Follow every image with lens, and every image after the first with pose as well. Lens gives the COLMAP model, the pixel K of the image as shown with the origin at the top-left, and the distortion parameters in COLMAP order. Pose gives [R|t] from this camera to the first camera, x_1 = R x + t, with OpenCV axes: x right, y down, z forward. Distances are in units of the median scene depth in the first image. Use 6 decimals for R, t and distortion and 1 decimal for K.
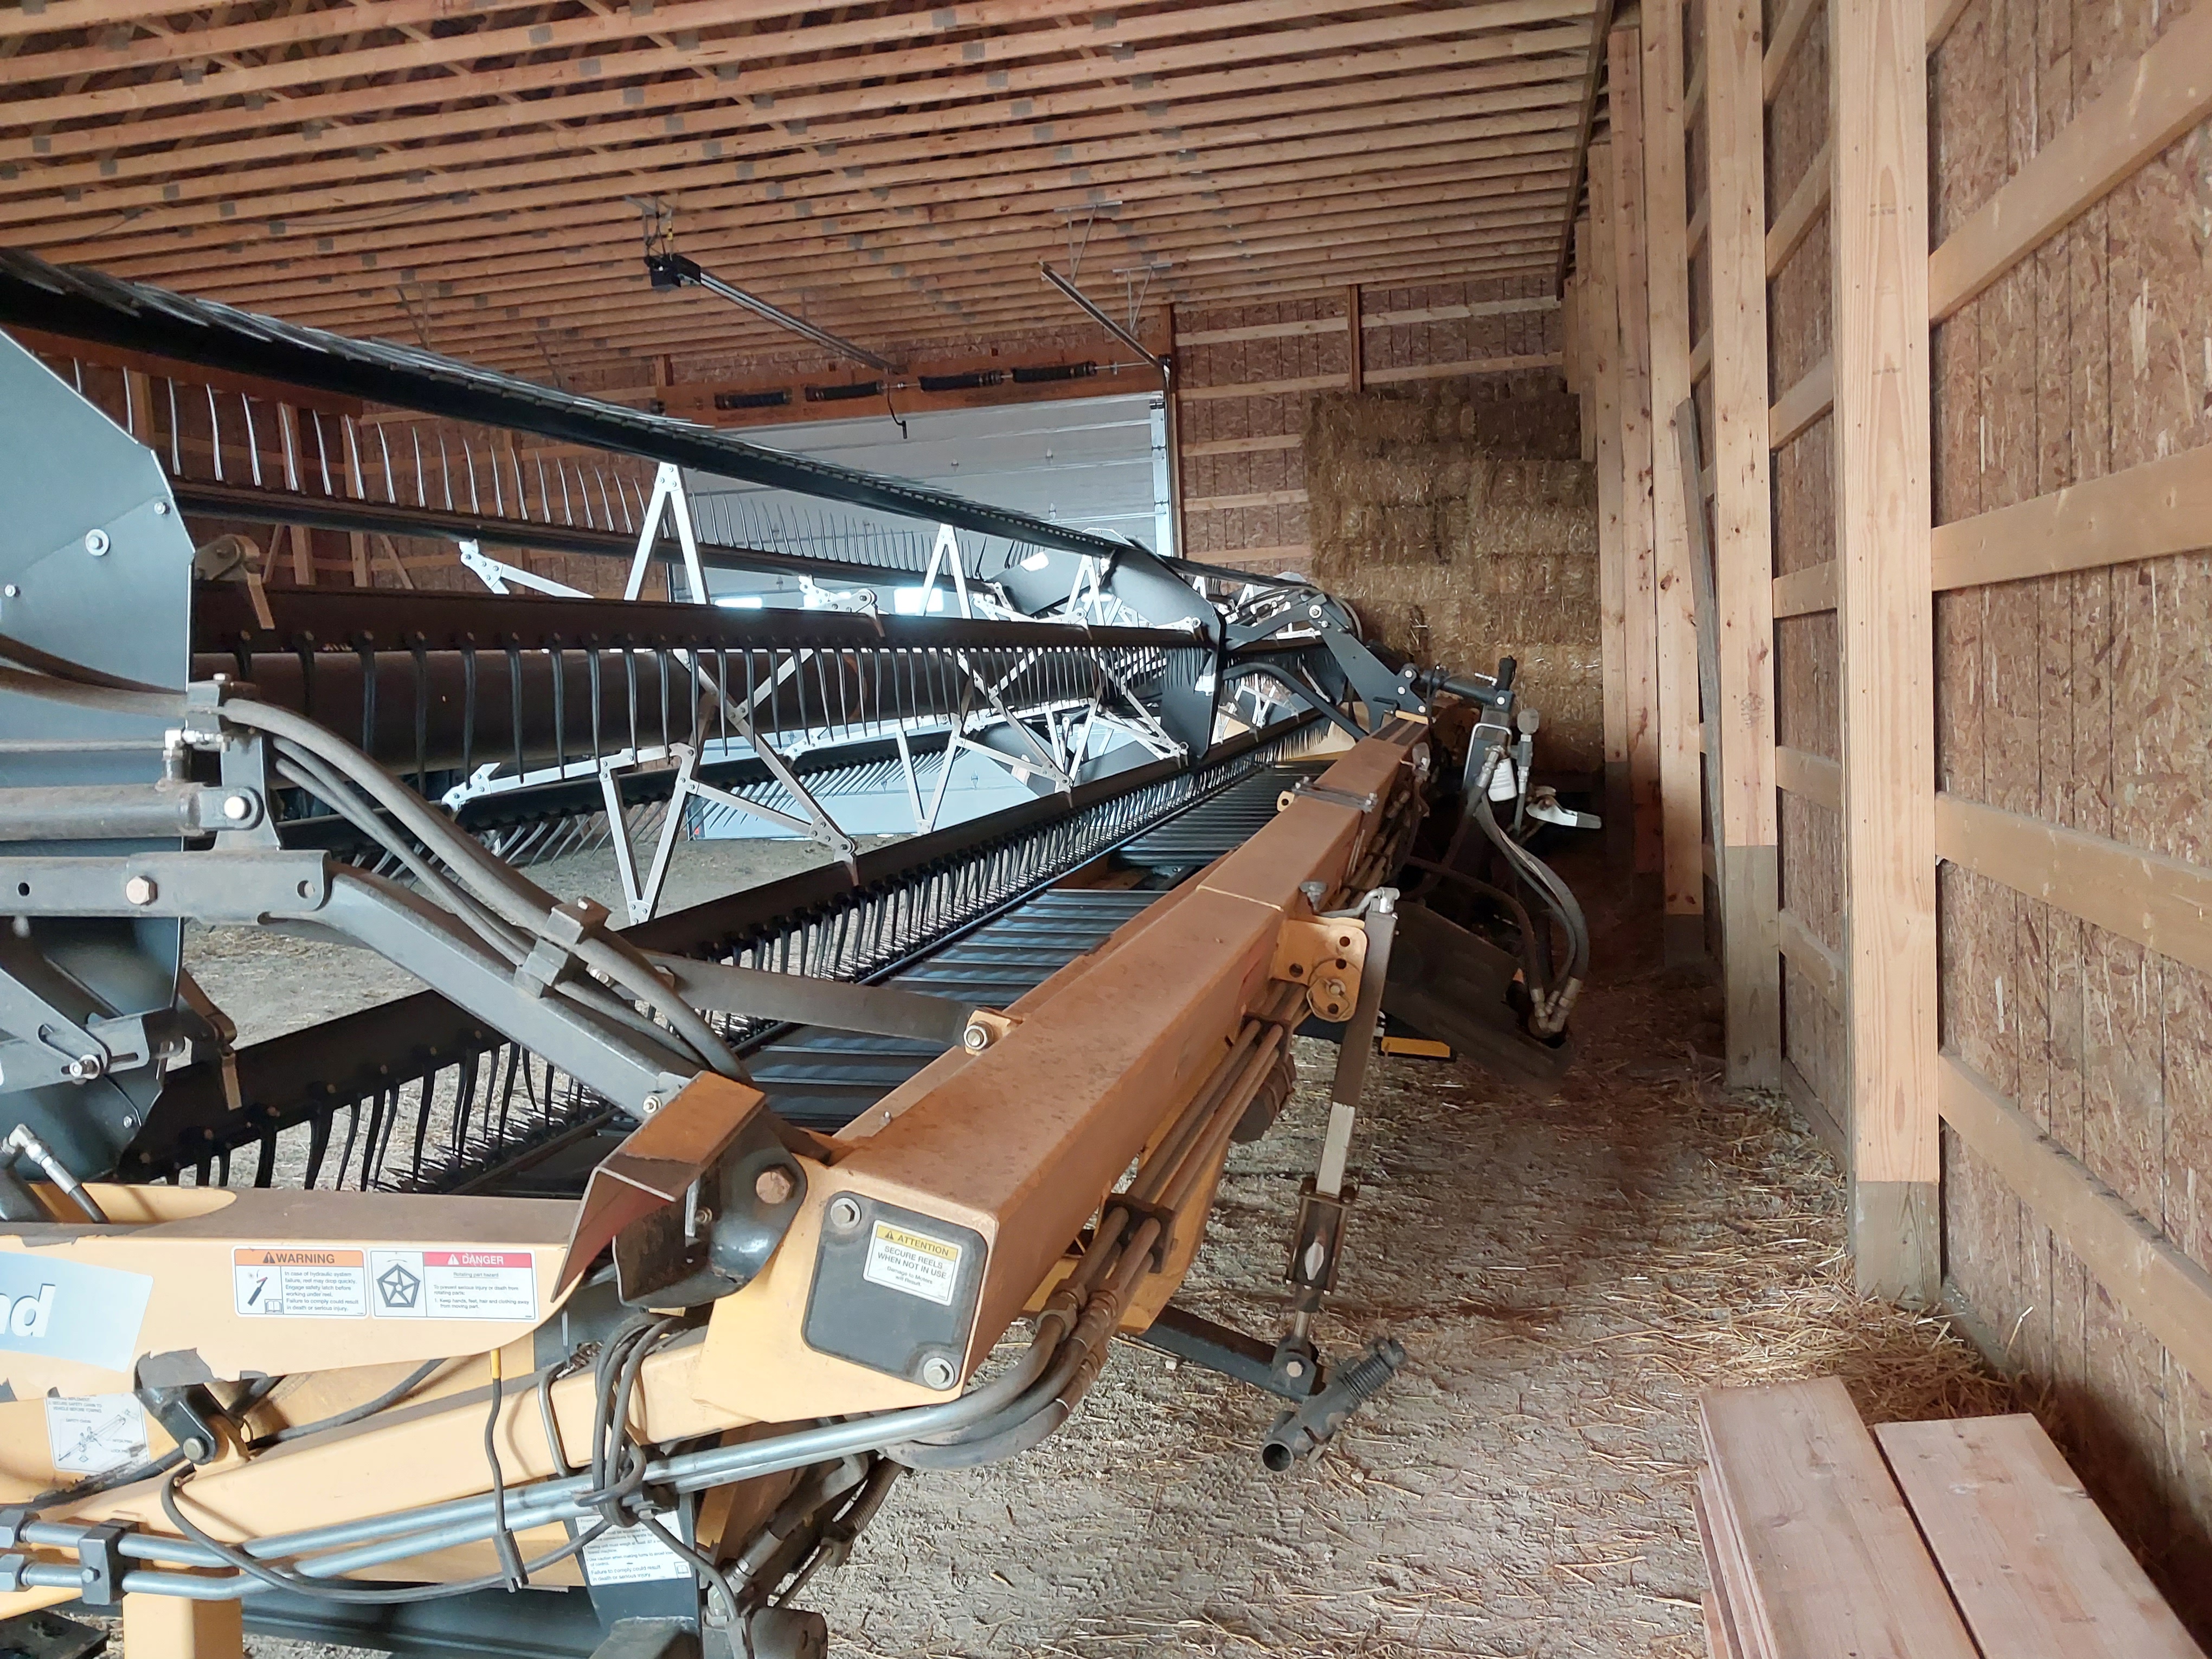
lens RADIAL K [[1747.1, 0, 1094.2], [0, 1747.1, 827.4], [0, 0, 1]] dist [0.171643, -0.101770]
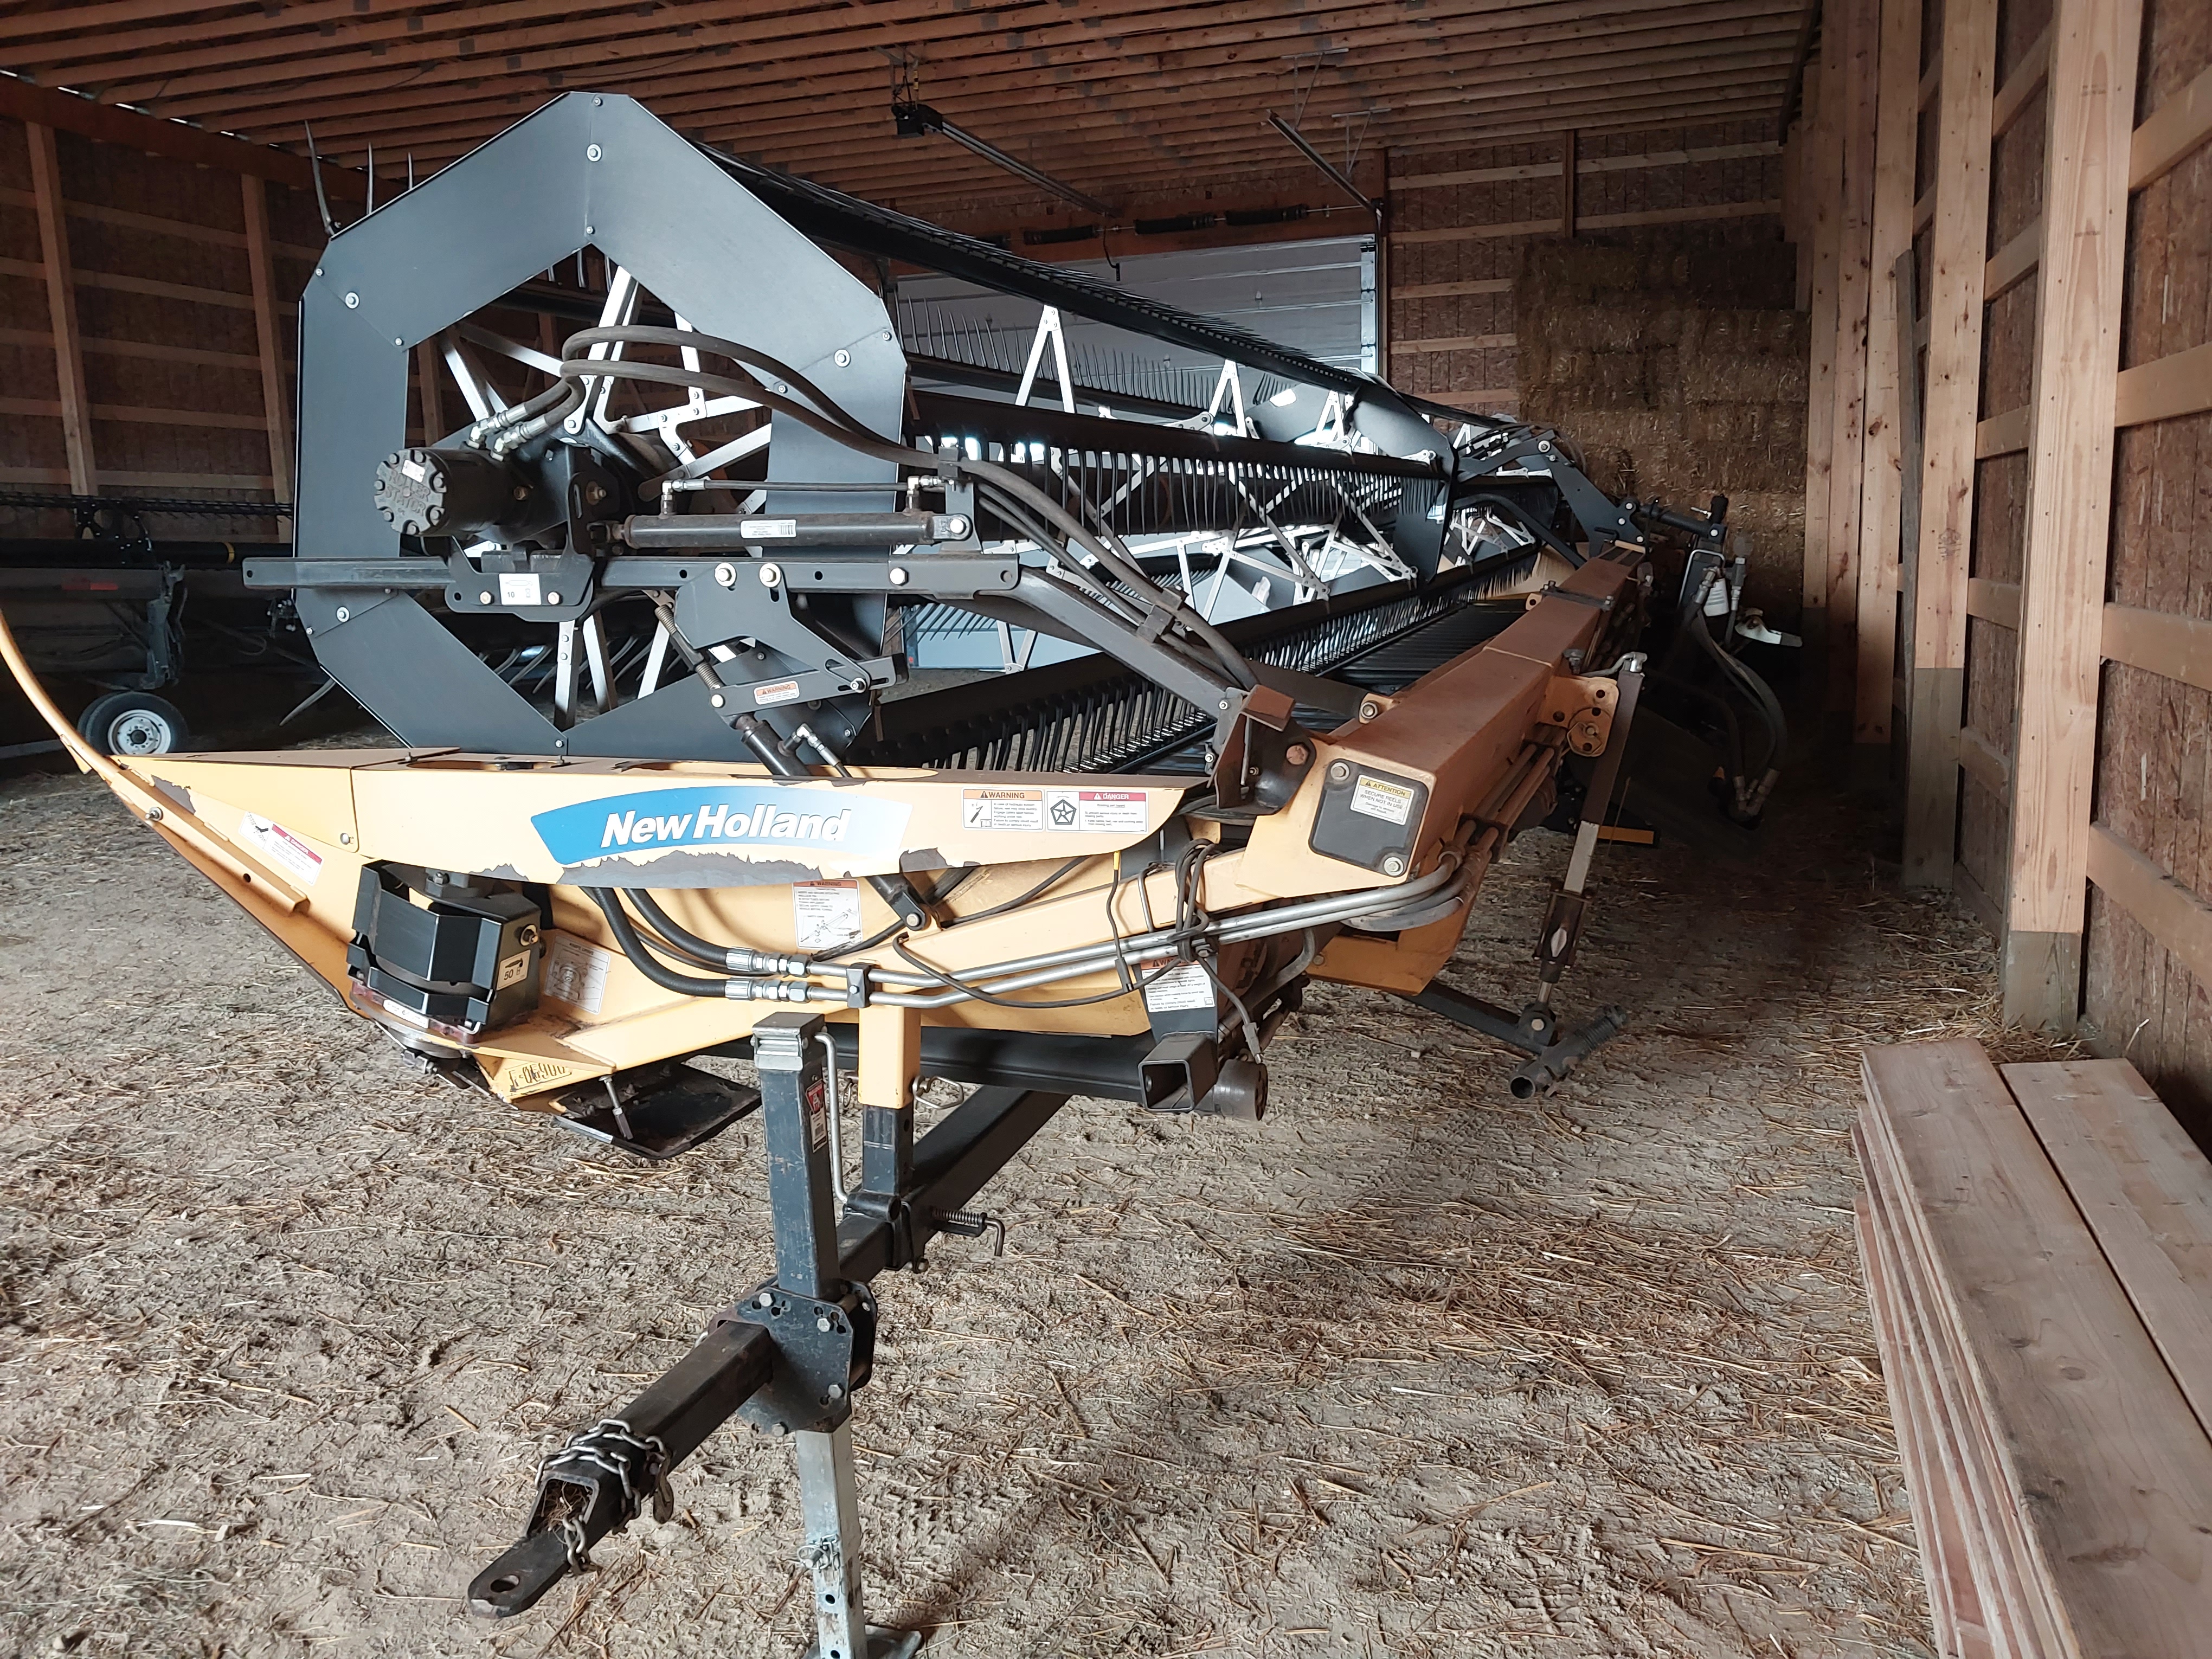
lens RADIAL K [[1757.2, 0, 1115.2], [0, 1757.2, 792.8], [0, 0, 1]] dist [0.098642, -0.005014]
pose [[0.996241, 0.035662, -0.078947, -0.050808], [-0.030528, 0.997398, 0.065311, 0.031158], [0.081071, -0.062656, 0.994737, -0.151888]]
